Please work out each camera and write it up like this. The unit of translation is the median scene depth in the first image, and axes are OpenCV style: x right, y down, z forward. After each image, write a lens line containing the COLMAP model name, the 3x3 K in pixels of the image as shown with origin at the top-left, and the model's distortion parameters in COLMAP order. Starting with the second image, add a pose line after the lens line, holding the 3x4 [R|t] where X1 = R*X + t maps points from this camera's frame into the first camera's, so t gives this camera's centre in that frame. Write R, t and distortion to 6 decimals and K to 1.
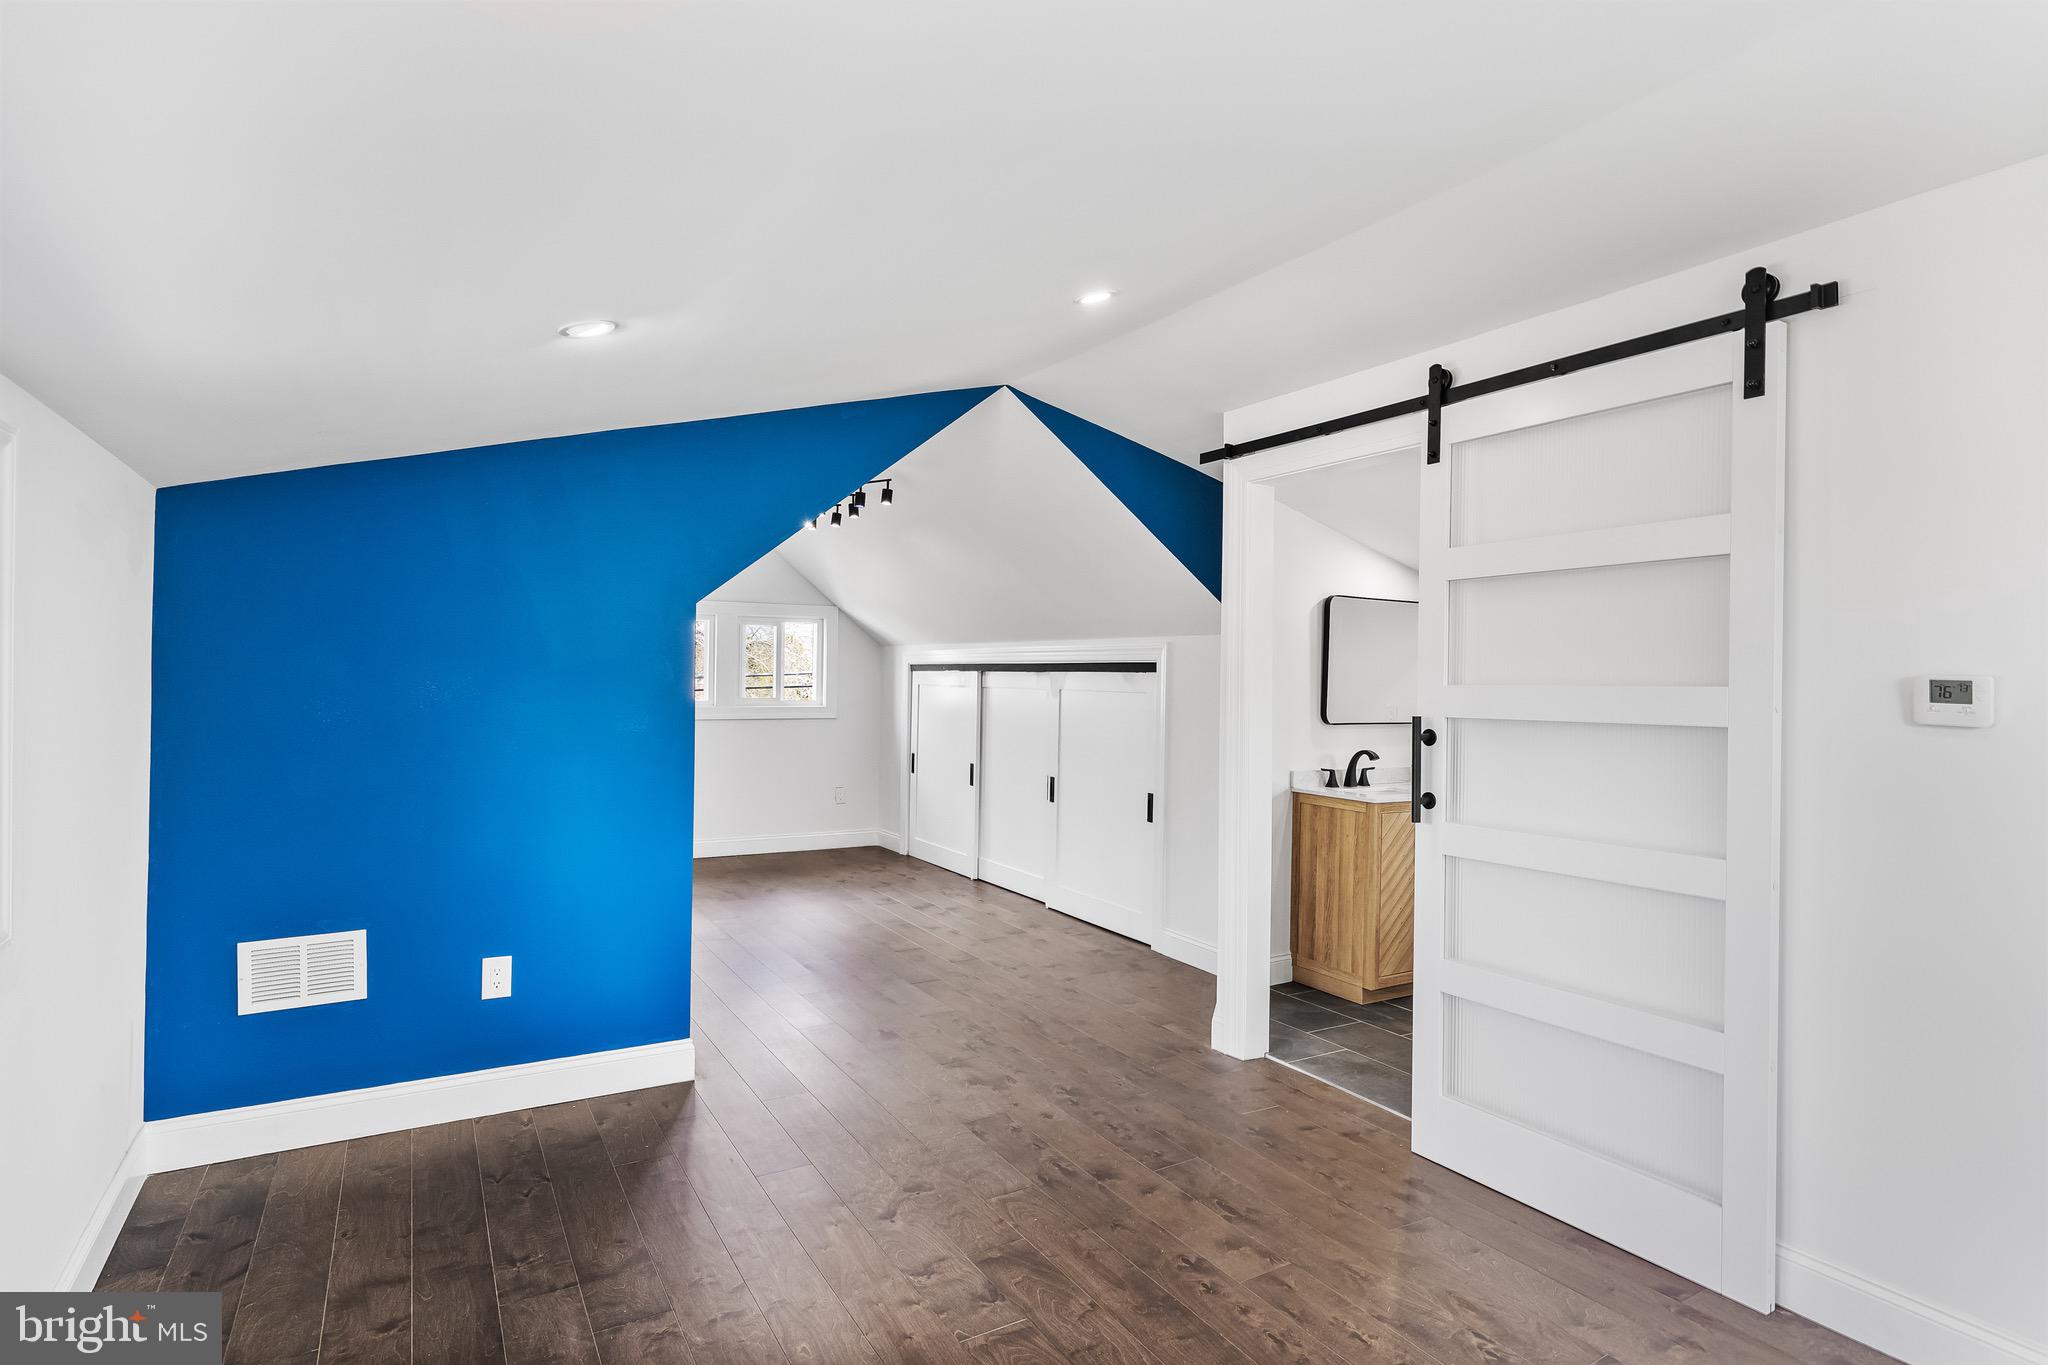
lens RADIAL K [[1040.9, 0, 1024.0], [0, 1040.9, 682.5], [0, 0, 1]] dist [-0.003621, -0.000113]
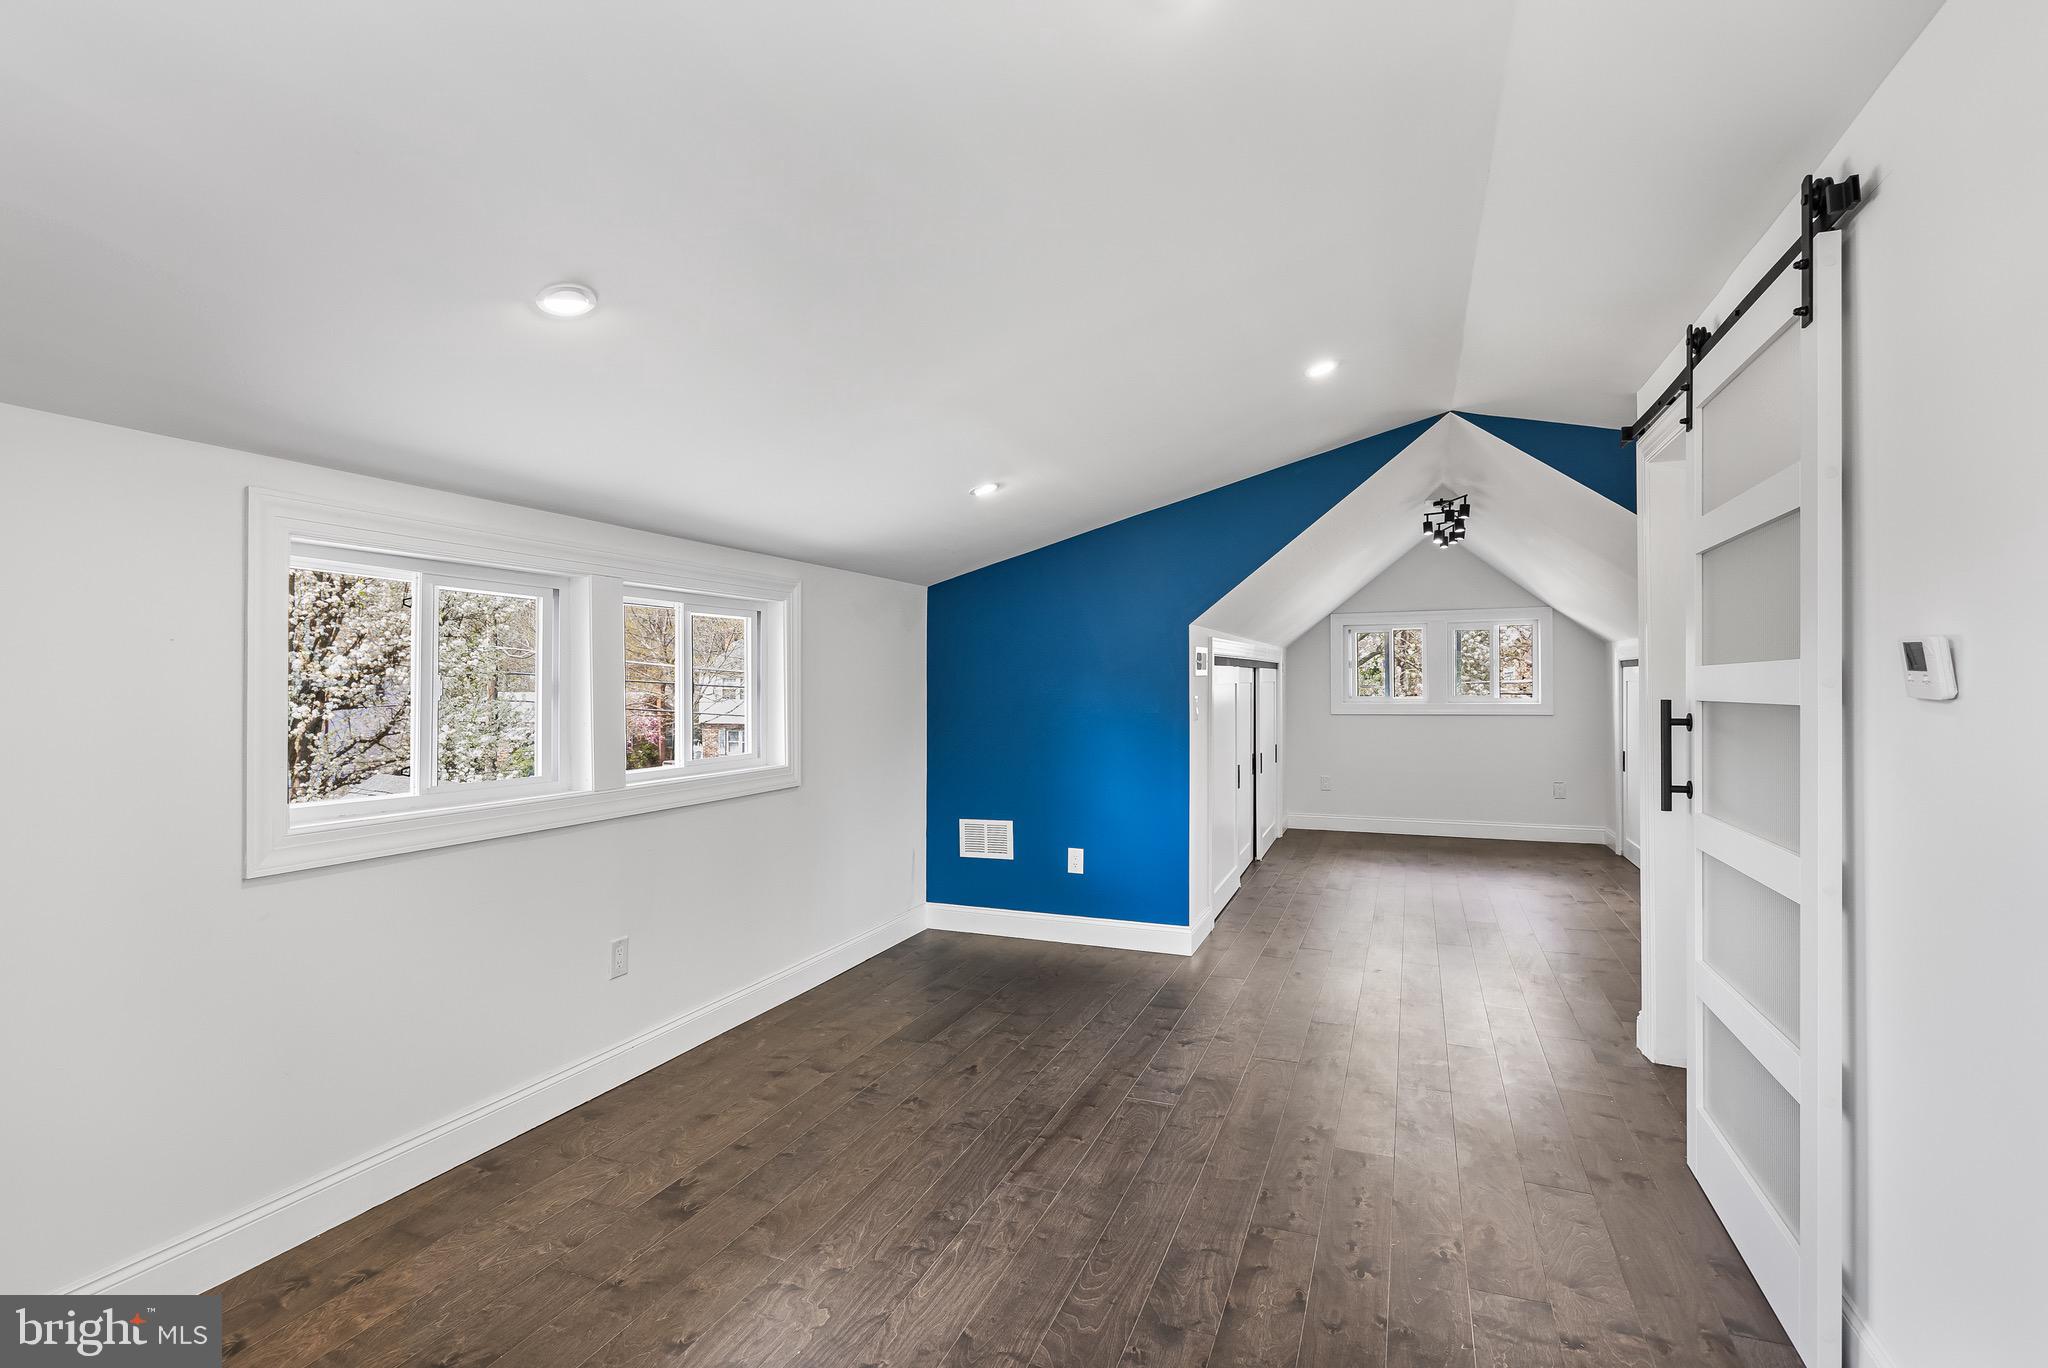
lens RADIAL K [[974.7, 0, 1024.0], [0, 974.7, 684.0], [0, 0, 1]] dist [0.001394, -0.000073]
pose [[0.616997, -0.012950, -0.786859, 0.719118], [0.009426, 0.999914, -0.009065, 0.018923], [0.786909, -0.001823, 0.617067, -0.015781]]
